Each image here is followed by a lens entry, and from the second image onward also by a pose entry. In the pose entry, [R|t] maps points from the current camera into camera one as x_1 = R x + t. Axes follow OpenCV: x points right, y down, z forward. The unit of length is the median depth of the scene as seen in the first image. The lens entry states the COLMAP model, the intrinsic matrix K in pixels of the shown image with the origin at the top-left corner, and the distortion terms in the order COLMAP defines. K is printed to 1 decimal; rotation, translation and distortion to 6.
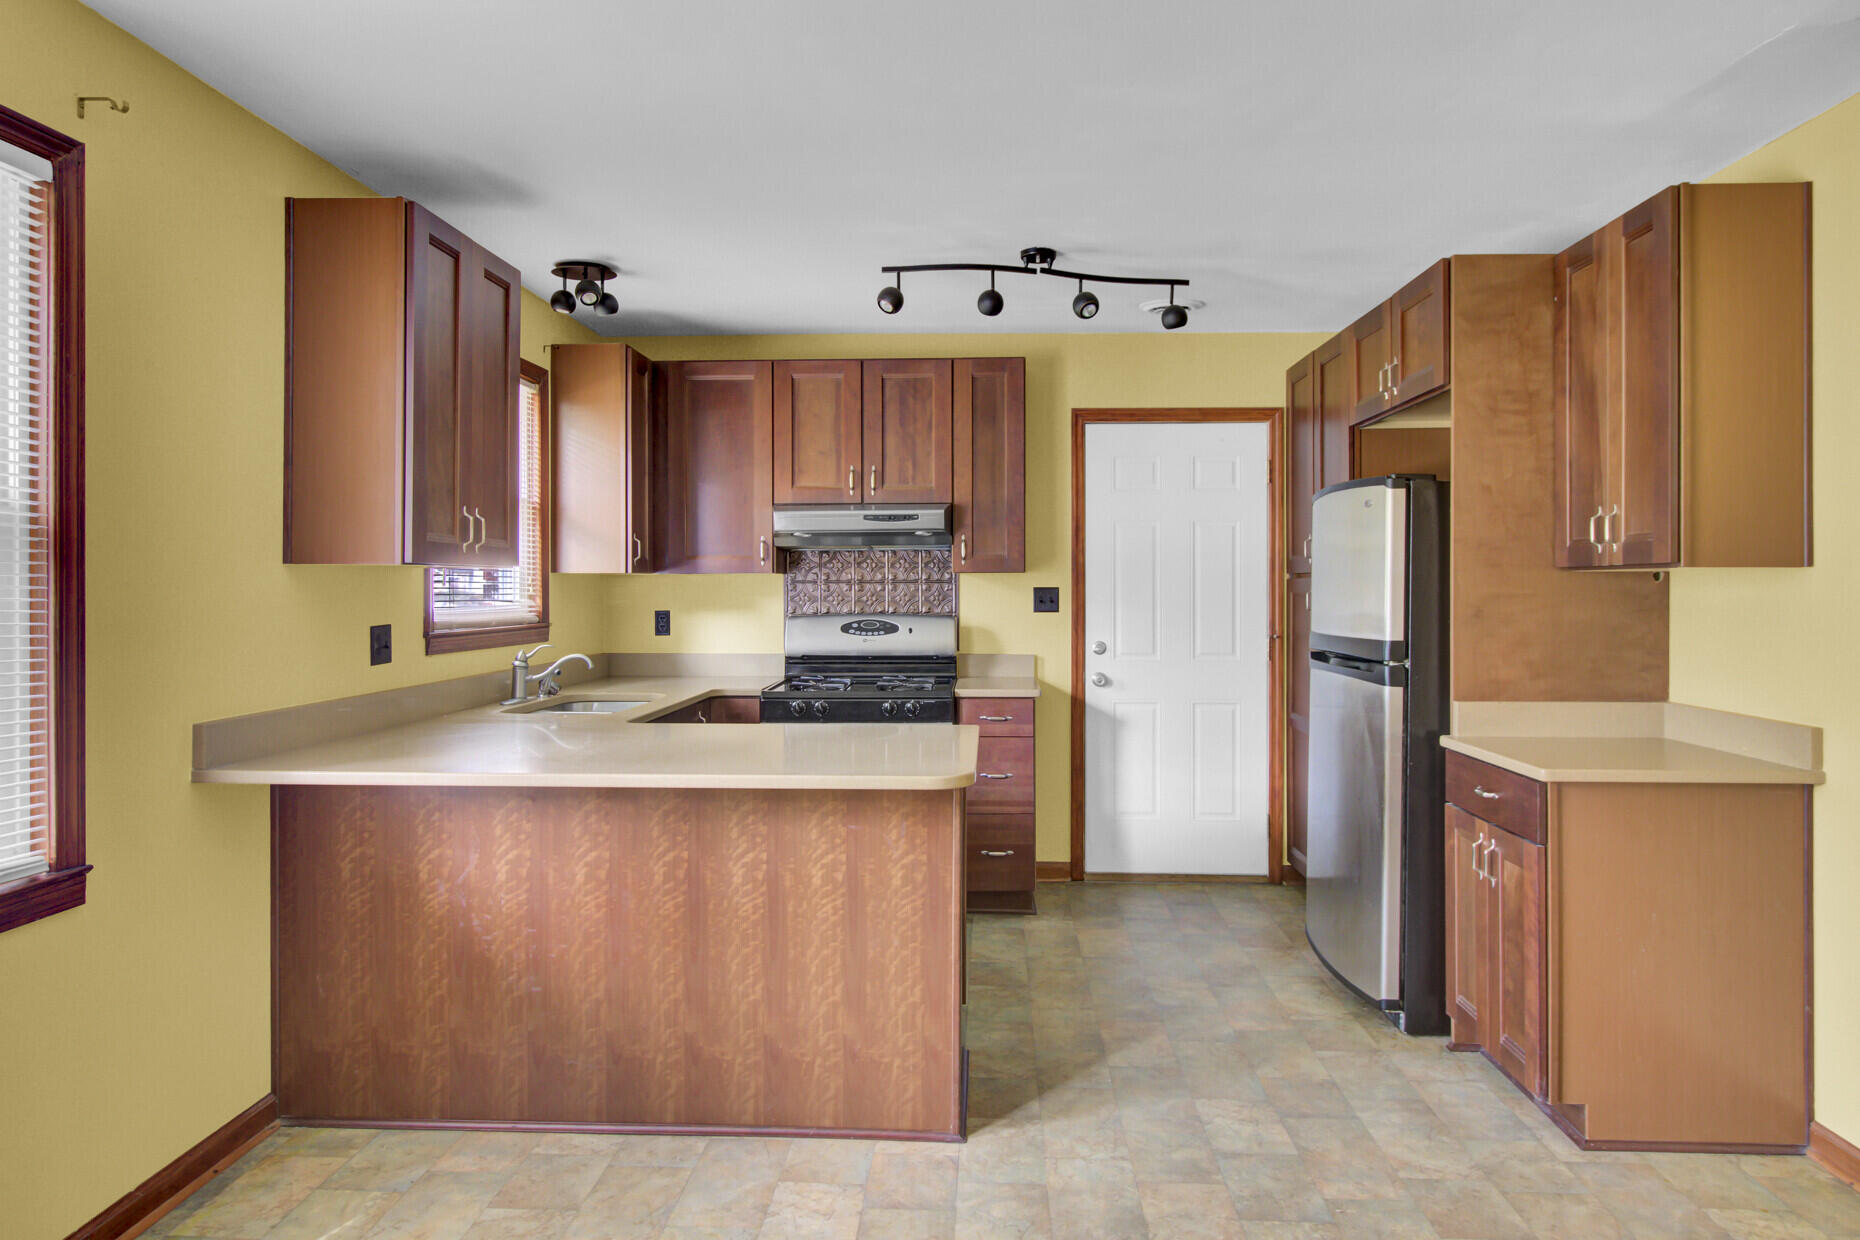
lens RADIAL K [[1194.1, 0, 907.4], [0, 1194.1, 583.6], [0, 0, 1]] dist [0.002093, -0.001631]
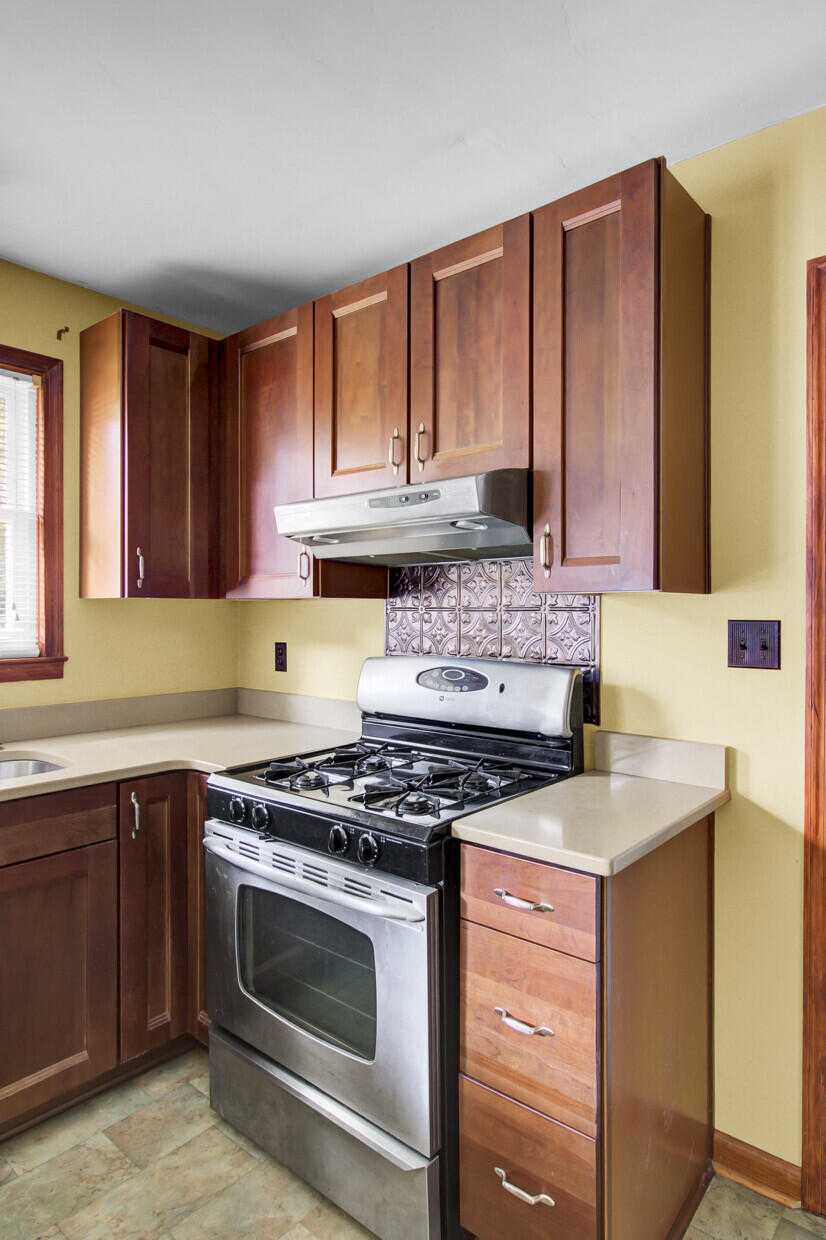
lens RADIAL K [[719.7, 0, 409.9], [0, 719.7, 612.9], [0, 0, 1]] dist [0.003076, -0.002682]
pose [[0.802574, 0.004353, -0.596536, 0.207499], [-0.001844, 0.999987, 0.004817, -0.001528], [0.596549, -0.002766, 0.802572, 0.745166]]
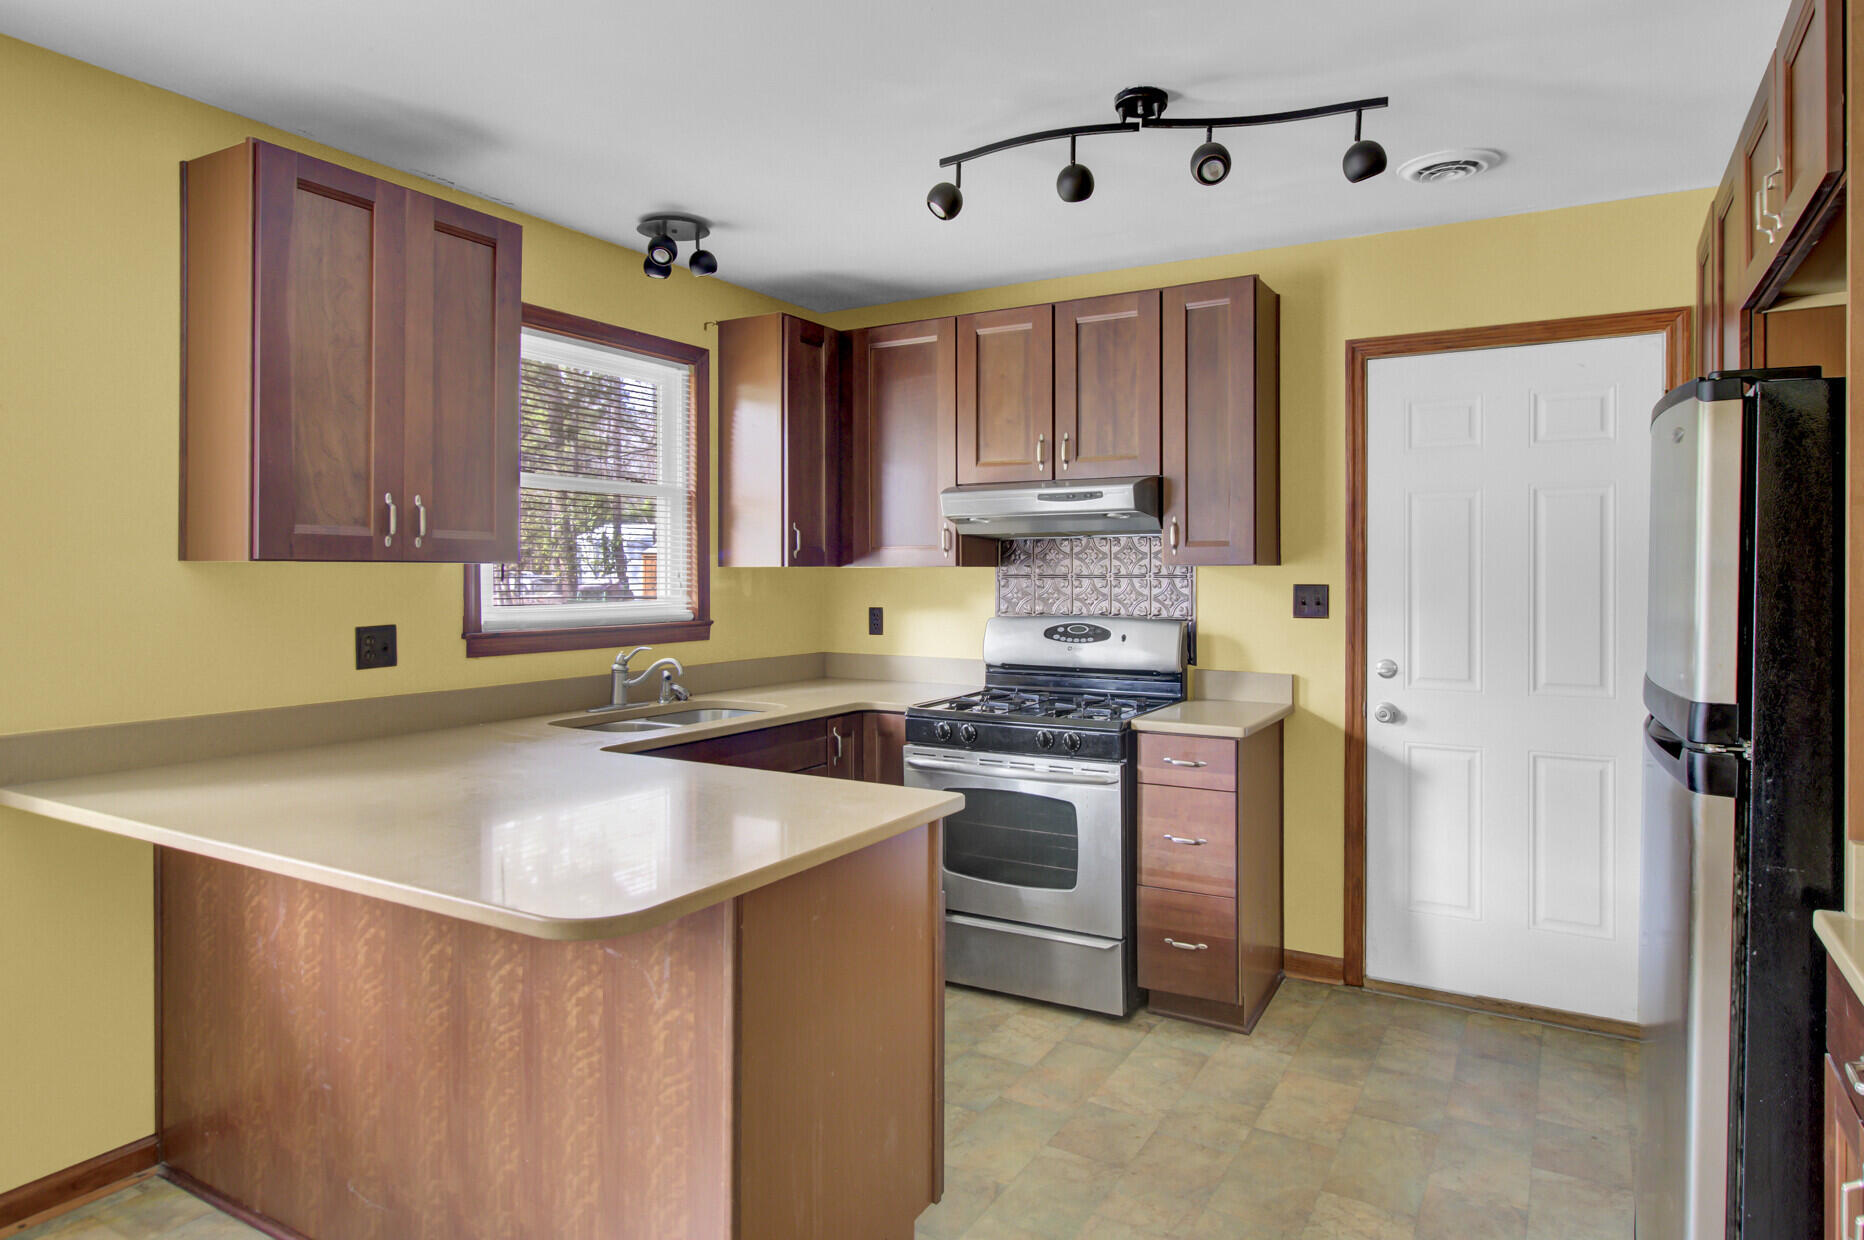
lens RADIAL K [[1081.8, 0, 925.4], [0, 1081.8, 575.5], [0, 0, 1]] dist [0.003076, -0.002682]
pose [[0.891968, 0.002431, -0.452093, 0.234327], [-0.000756, 0.999992, 0.003885, -0.005678], [0.452099, -0.003123, 0.891962, 0.328024]]
